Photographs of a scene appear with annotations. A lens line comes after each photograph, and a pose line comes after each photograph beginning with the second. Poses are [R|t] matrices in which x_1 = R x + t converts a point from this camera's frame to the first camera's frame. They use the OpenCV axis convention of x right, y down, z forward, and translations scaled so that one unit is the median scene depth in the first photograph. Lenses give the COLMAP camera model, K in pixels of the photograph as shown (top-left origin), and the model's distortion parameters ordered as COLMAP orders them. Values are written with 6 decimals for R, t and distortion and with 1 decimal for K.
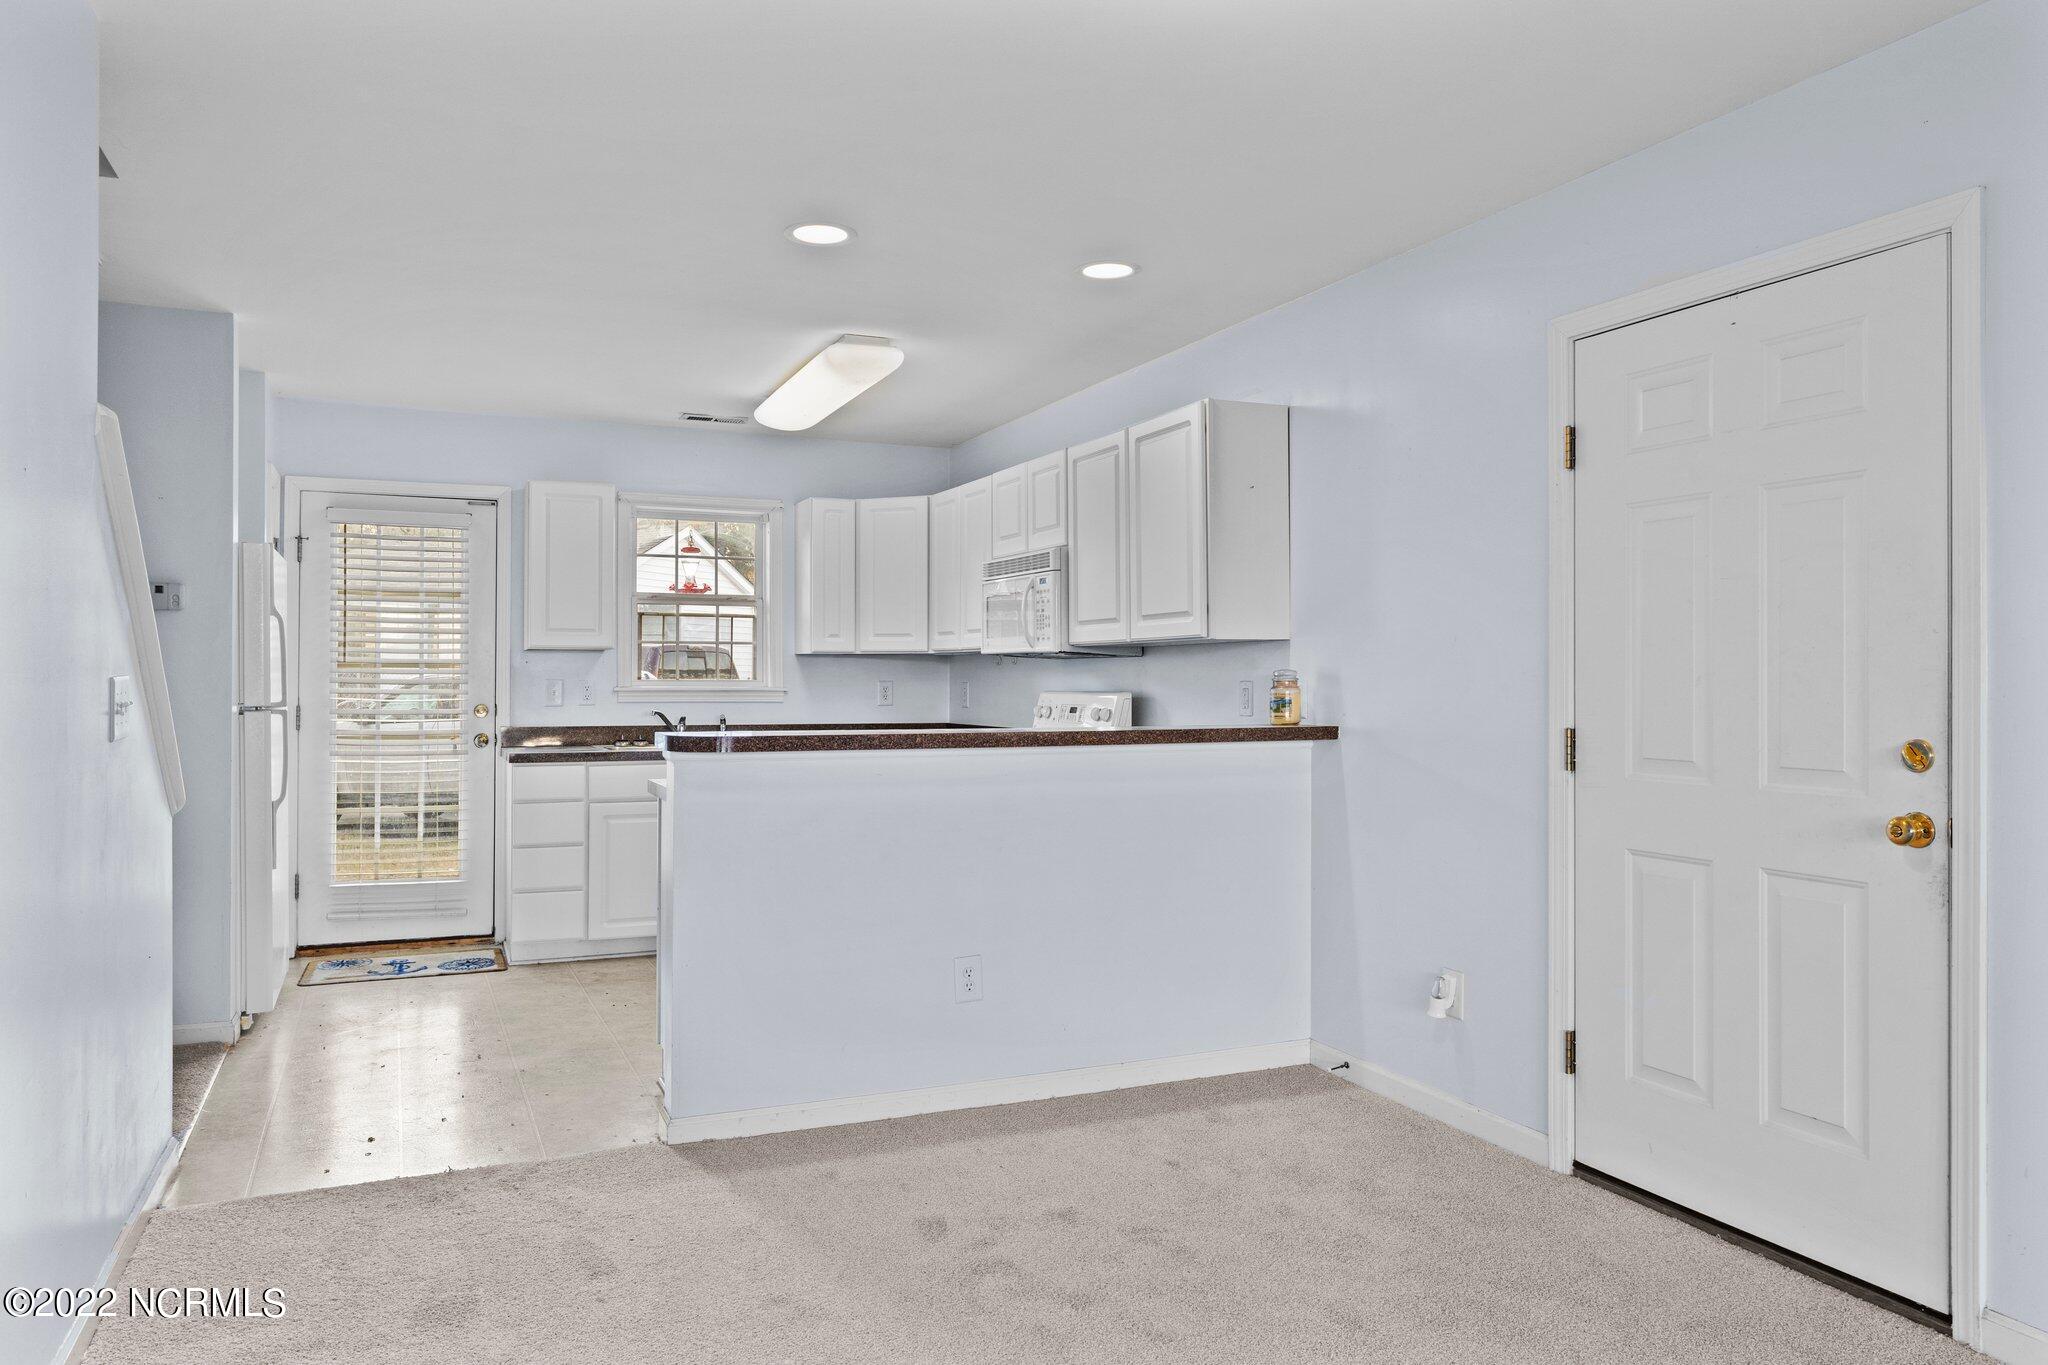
lens RADIAL K [[1415.7, 0, 1024.0], [0, 1415.7, 682.5], [0, 0, 1]] dist [-0.006232, -0.001141]
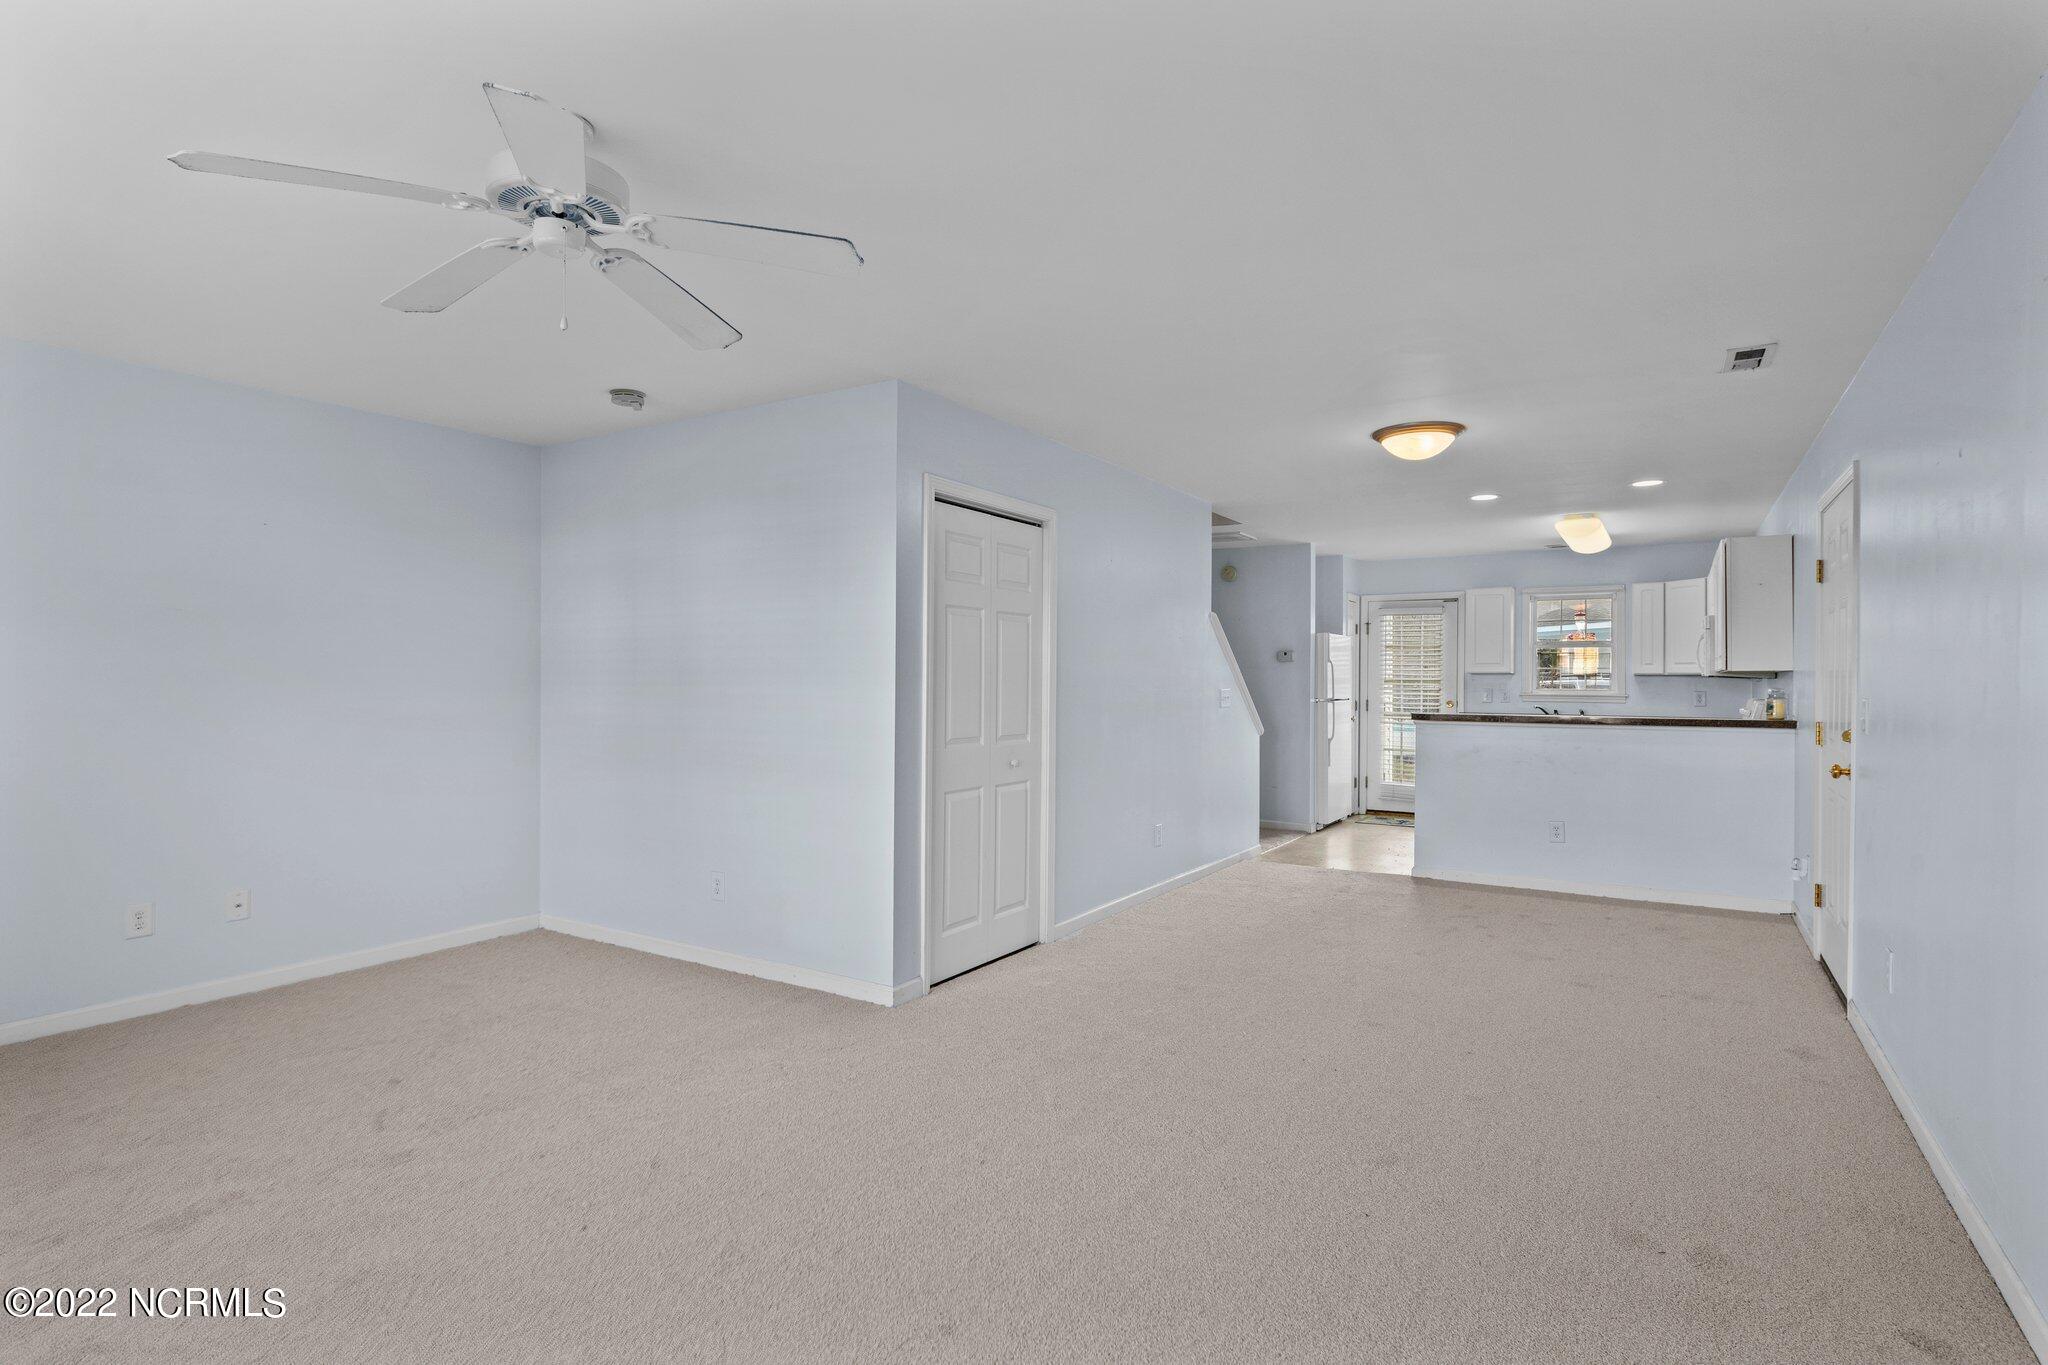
lens RADIAL K [[1052.6, 0, 1024.0], [0, 1052.6, 682.5], [0, 0, 1]] dist [-0.001714, -0.001577]
pose [[0.569292, 0.003009, -0.822130, 0.528642], [-0.004823, 0.999988, 0.000321, -0.008442], [0.822121, 0.003783, 0.569300, -0.370991]]
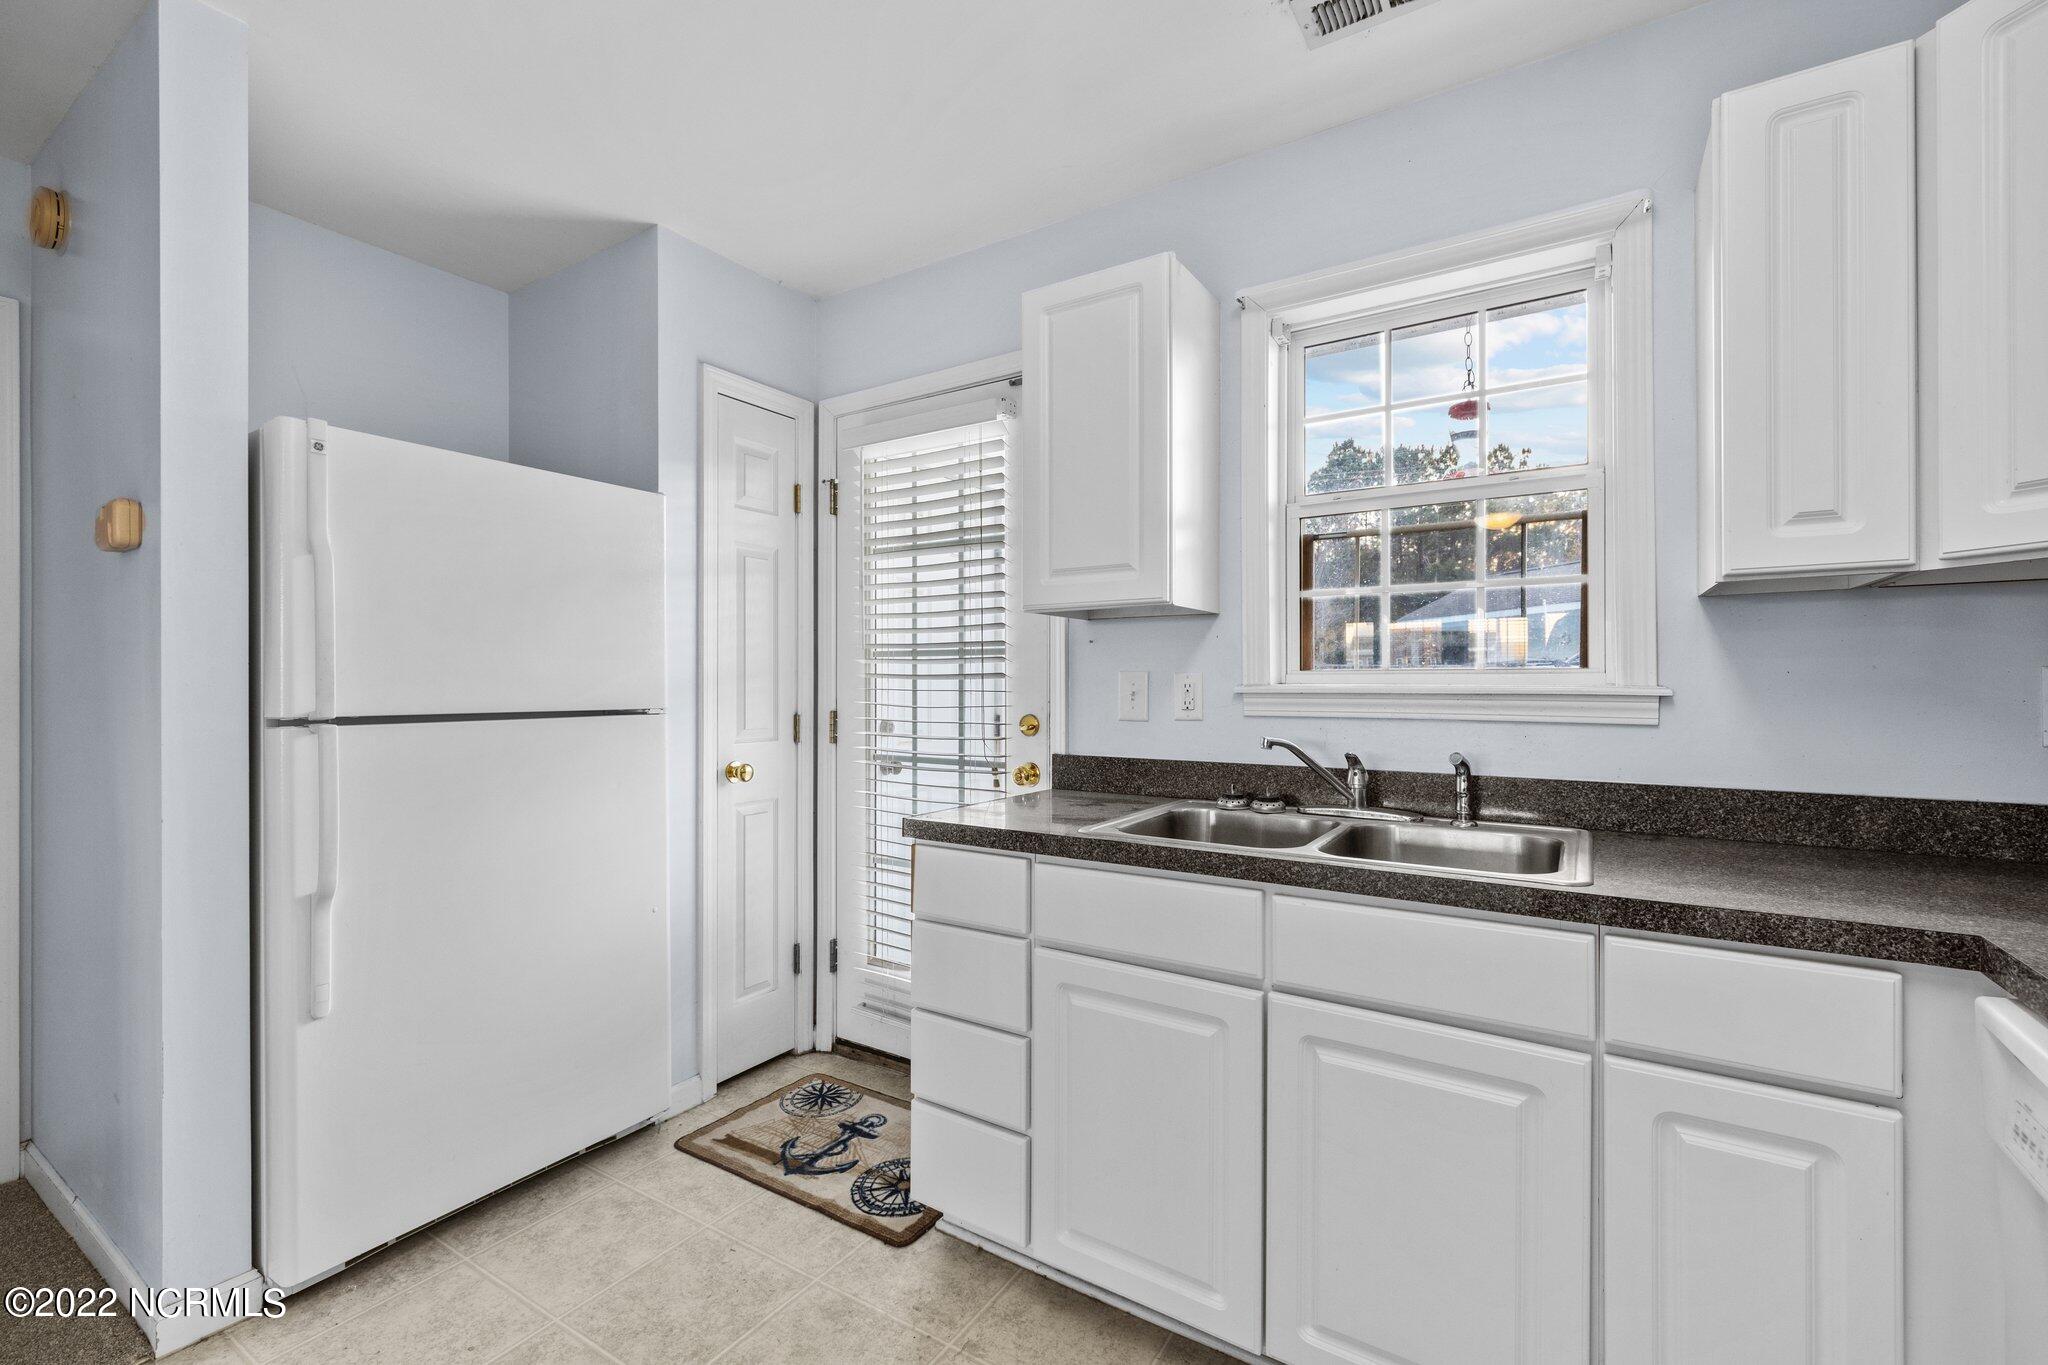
lens RADIAL K [[880.1, 0, 1024.0], [0, 880.1, 682.5], [0, 0, 1]] dist [-0.000299, -0.000018]
pose [[0.554497, -0.001997, -0.832183, -0.078798], [-0.001795, 0.999992, -0.003596, 0.003503], [0.832184, 0.003488, 0.554489, 0.834854]]
